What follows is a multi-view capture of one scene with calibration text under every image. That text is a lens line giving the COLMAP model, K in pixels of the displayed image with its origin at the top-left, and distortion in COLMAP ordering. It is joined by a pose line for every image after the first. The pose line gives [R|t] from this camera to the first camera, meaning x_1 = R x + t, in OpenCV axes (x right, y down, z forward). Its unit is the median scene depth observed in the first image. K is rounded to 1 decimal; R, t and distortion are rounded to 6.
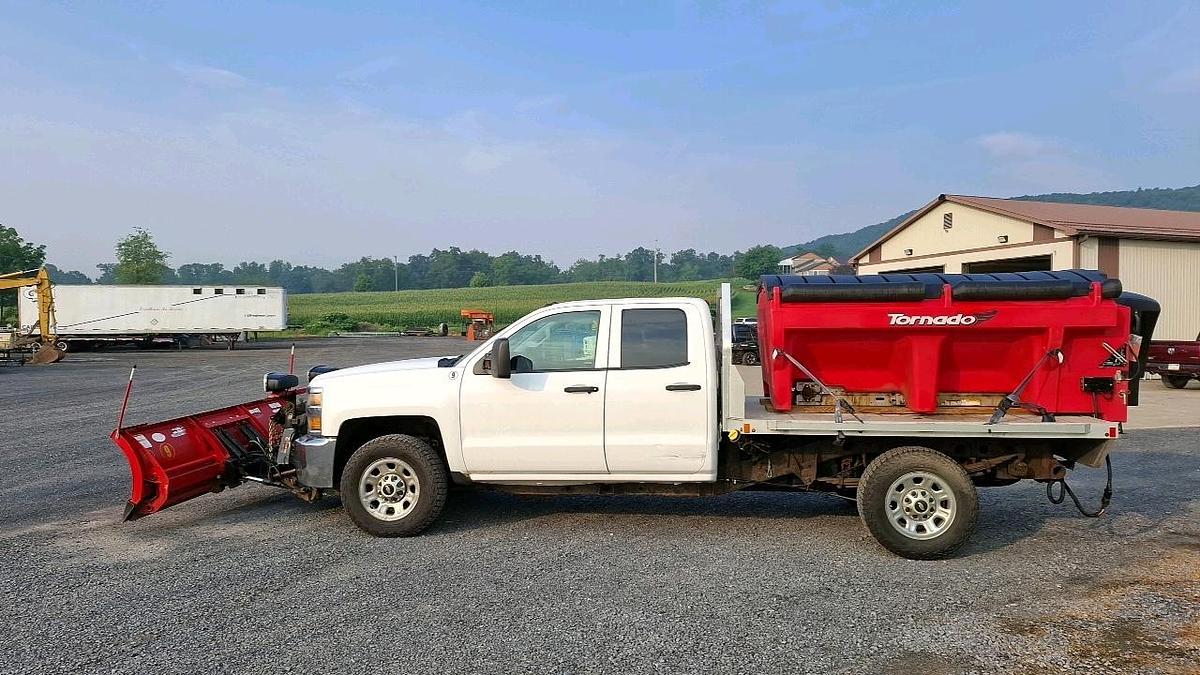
lens RADIAL K [[834.7, 0, 592.9], [0, 834.7, 333.0], [0, 0, 1]] dist [0.094176, -0.110432]
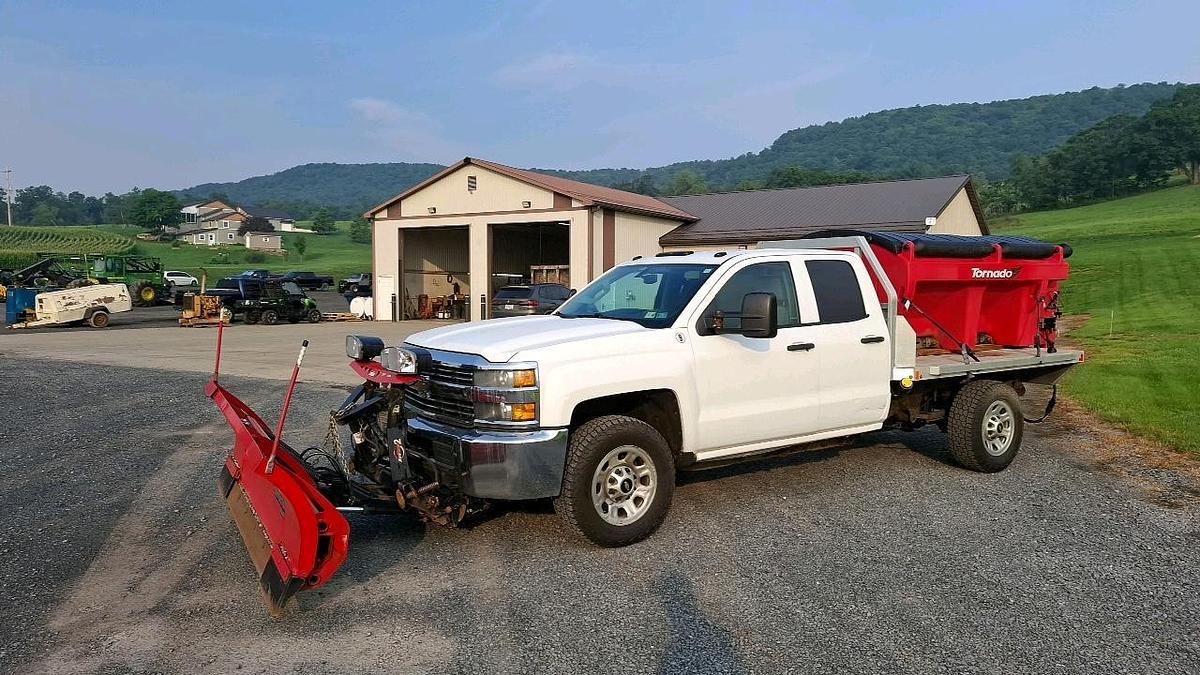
lens RADIAL K [[834.7, 0, 610.7], [0, 834.7, 340.6], [0, 0, 1]] dist [0.094176, -0.110432]
pose [[0.752566, -0.042504, 0.657143, -0.712008], [0.002704, 0.998106, 0.061461, 0.003083], [-0.658511, -0.044477, 0.751256, 0.403747]]
